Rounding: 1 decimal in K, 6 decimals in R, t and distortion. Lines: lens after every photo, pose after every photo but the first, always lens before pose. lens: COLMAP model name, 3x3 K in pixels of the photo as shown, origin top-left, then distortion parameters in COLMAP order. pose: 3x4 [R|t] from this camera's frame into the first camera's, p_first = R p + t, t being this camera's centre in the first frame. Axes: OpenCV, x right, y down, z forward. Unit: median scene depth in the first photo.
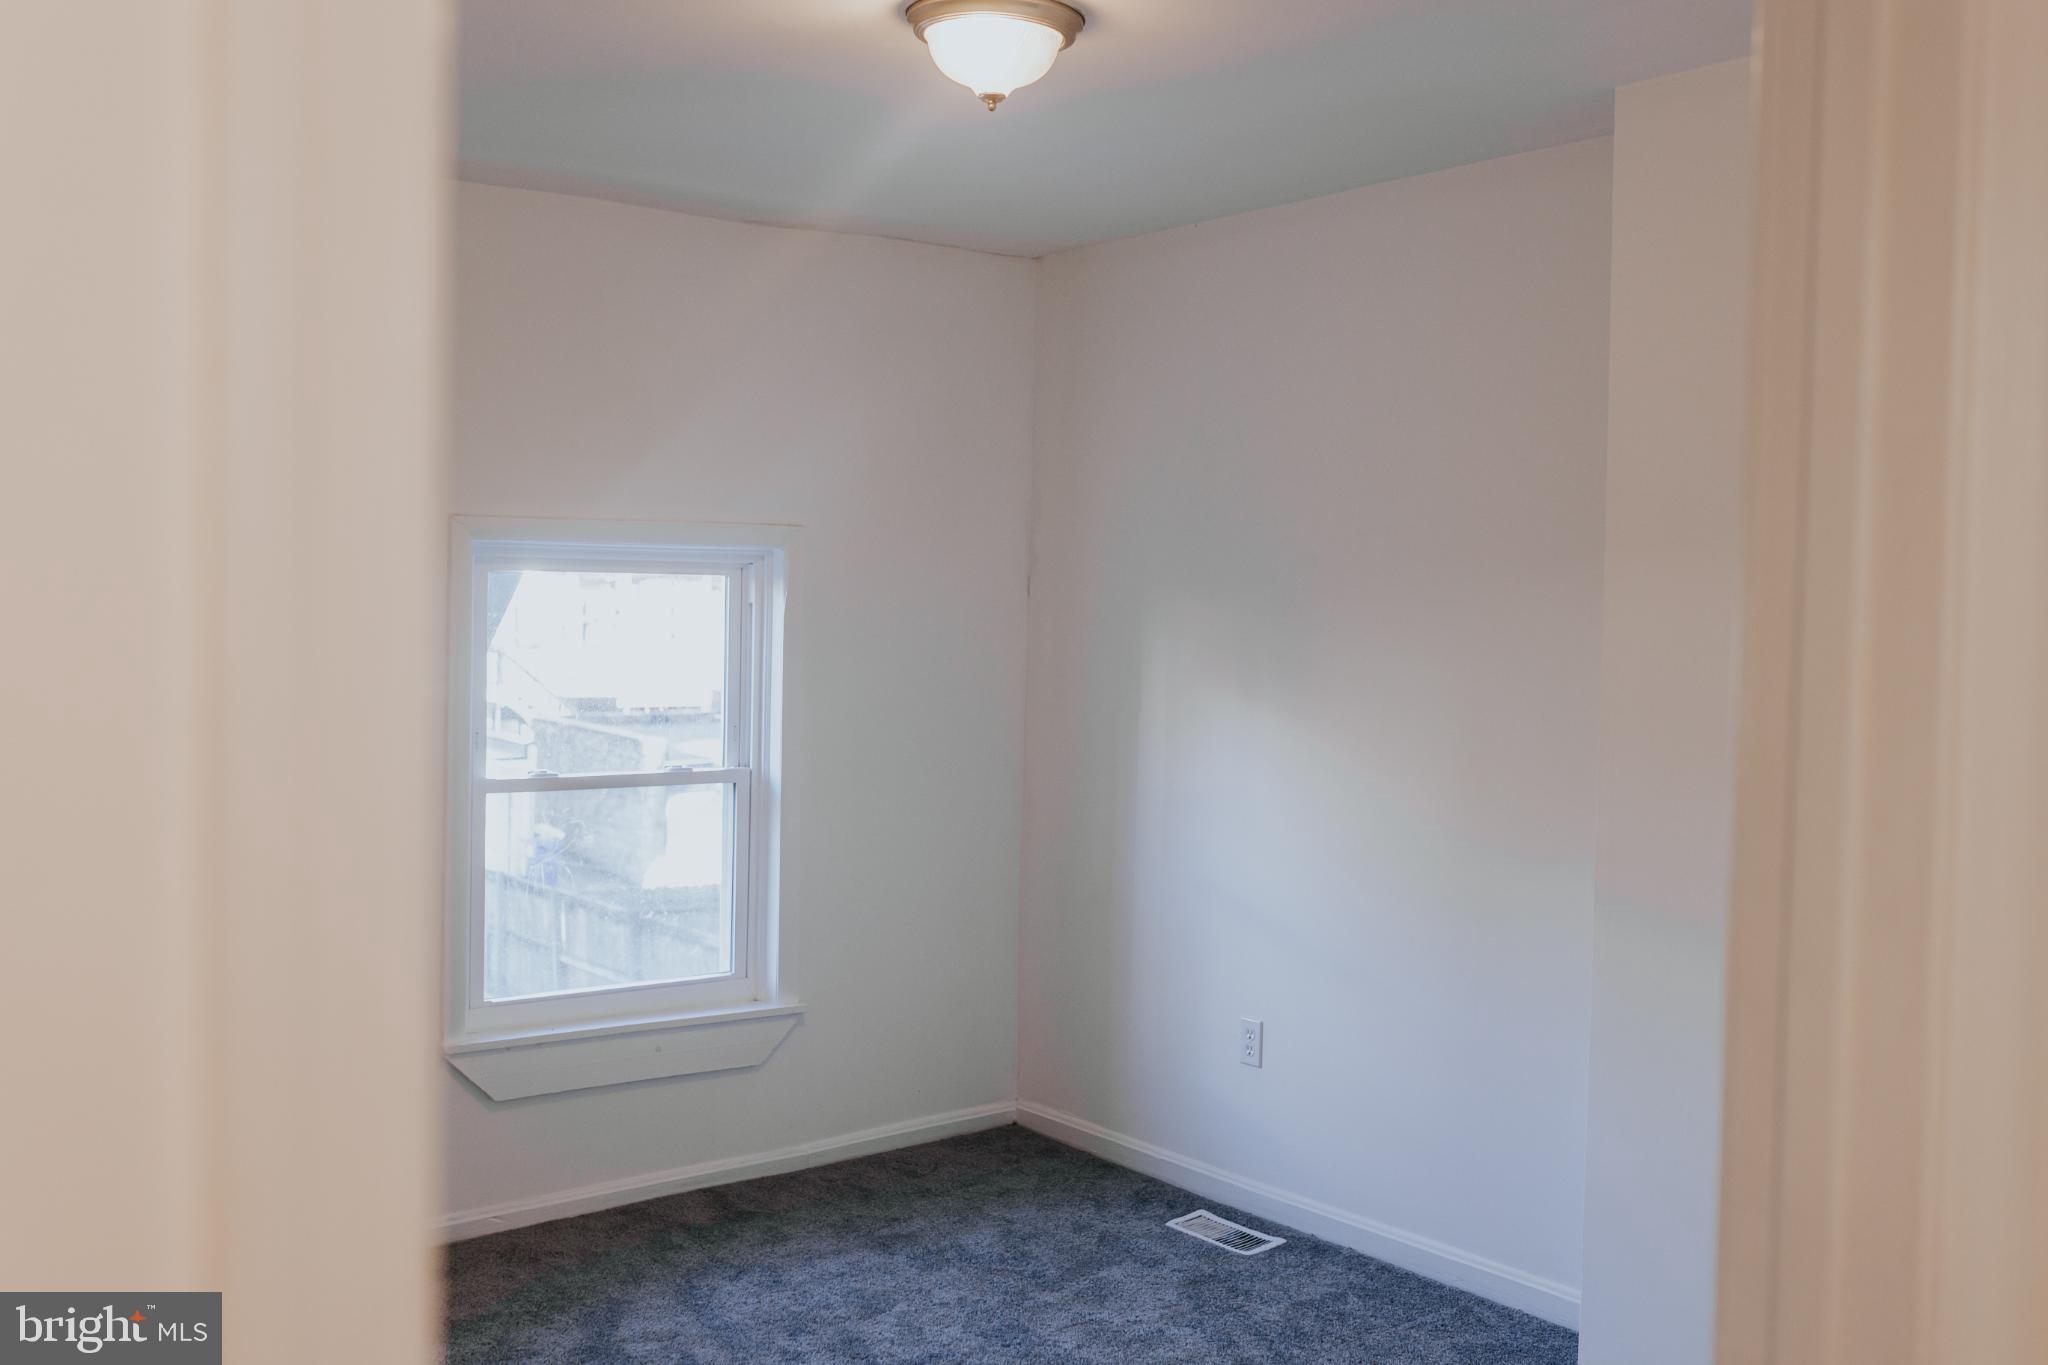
lens RADIAL K [[1930.5, 0, 1024.0], [0, 1930.5, 678.9], [0, 0, 1]] dist [-0.013546, 0.000000]
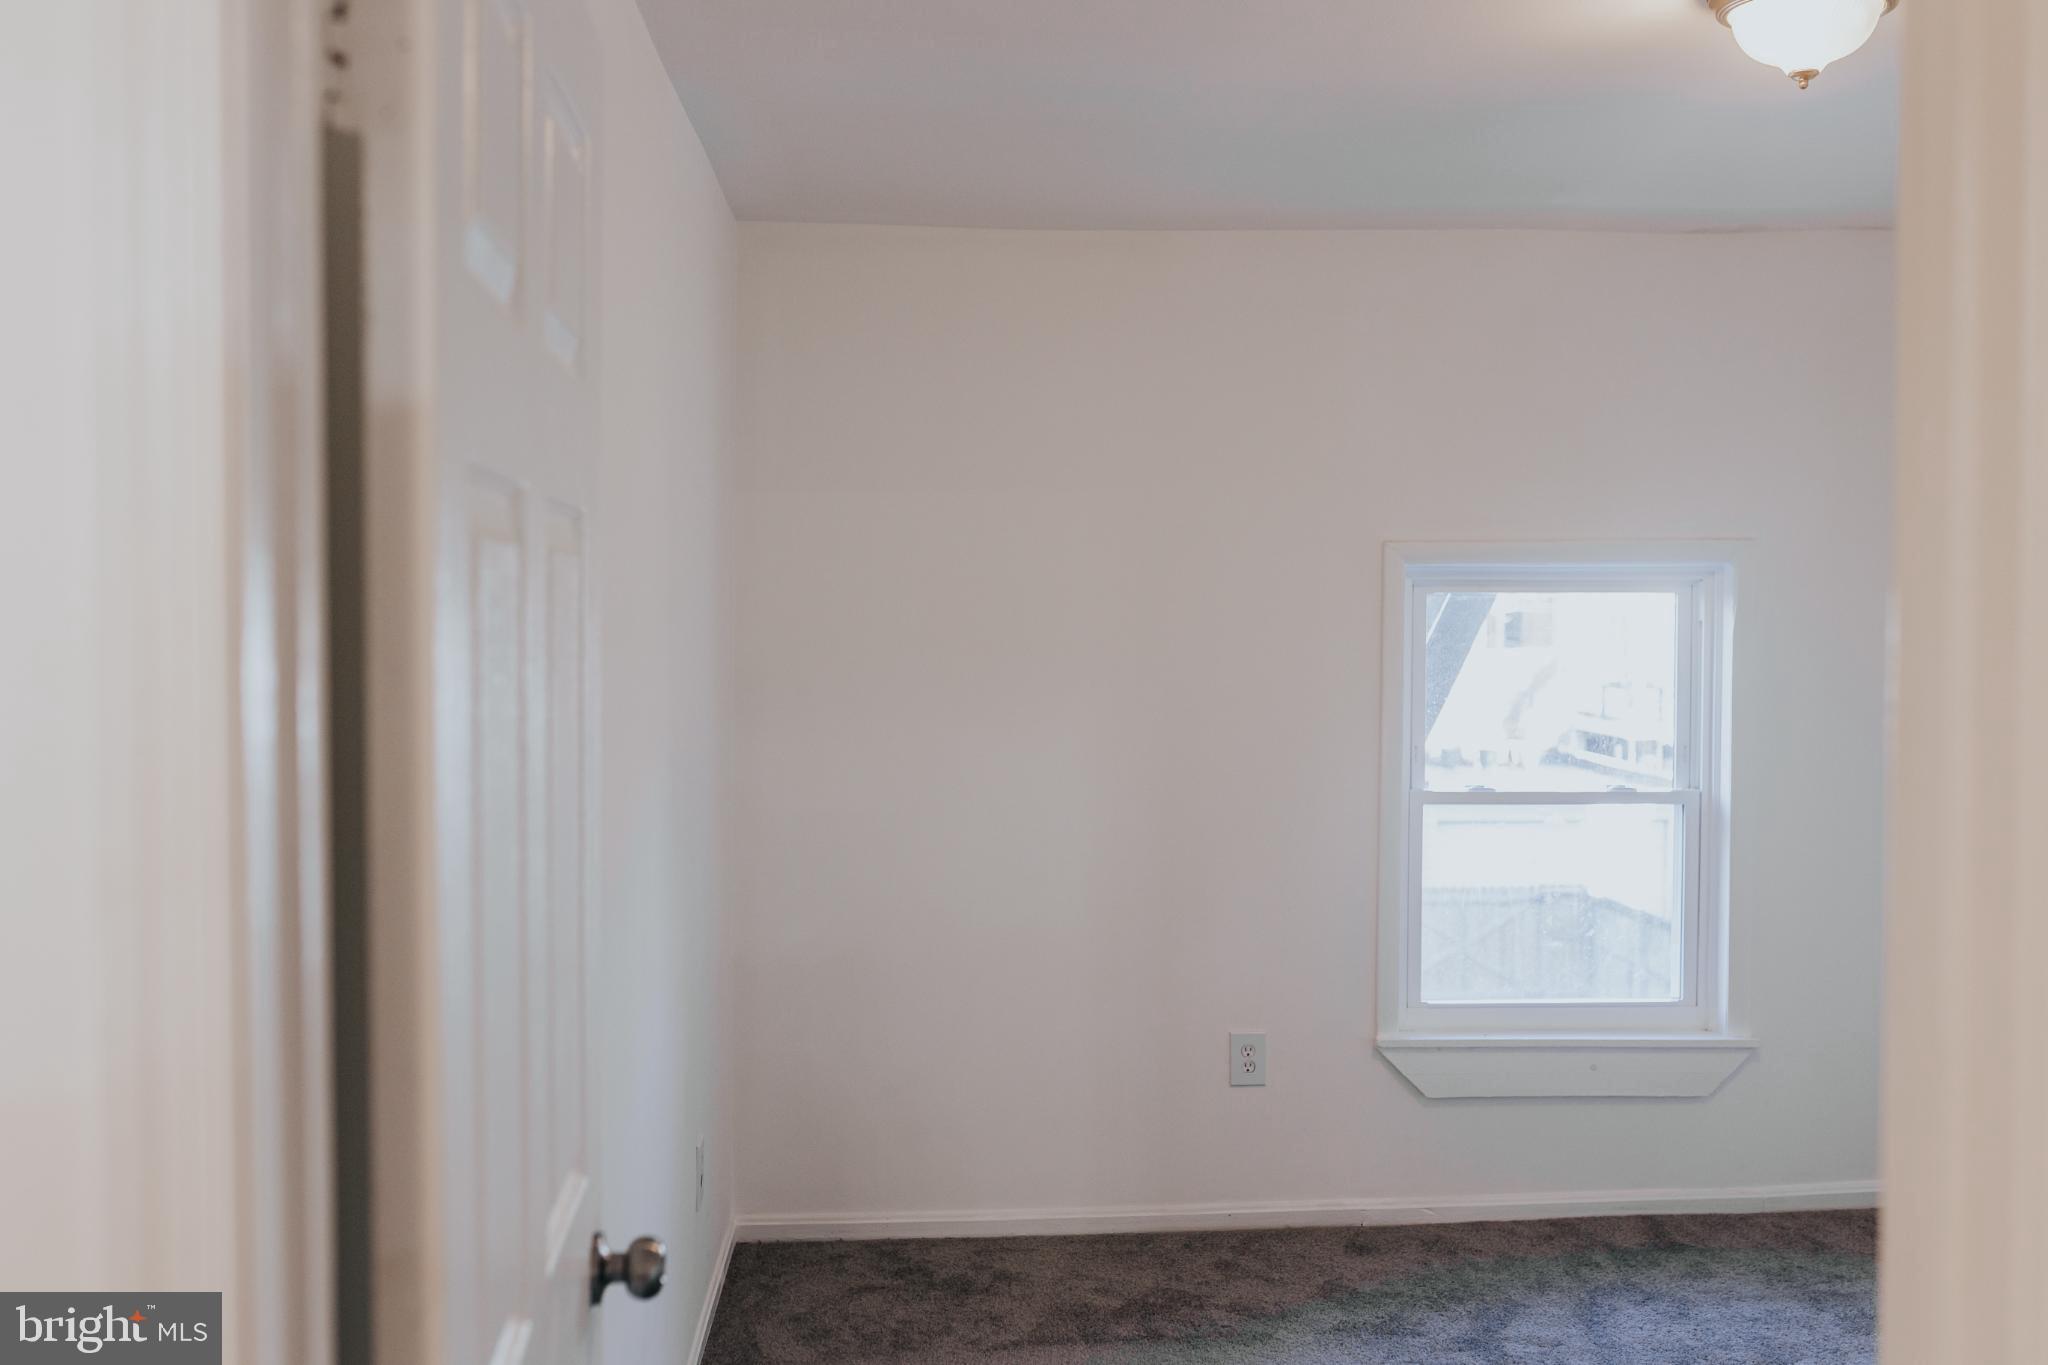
lens RADIAL K [[1930.5, 0, 1018.7], [0, 1930.5, 683.2], [0, 0, 1]] dist [-0.013546, 0.000000]
pose [[0.826159, 0.000352, -0.563437, 0.133758], [-0.010398, 0.999839, -0.014622, 0.011059], [0.563342, 0.017939, 0.826029, 0.002411]]
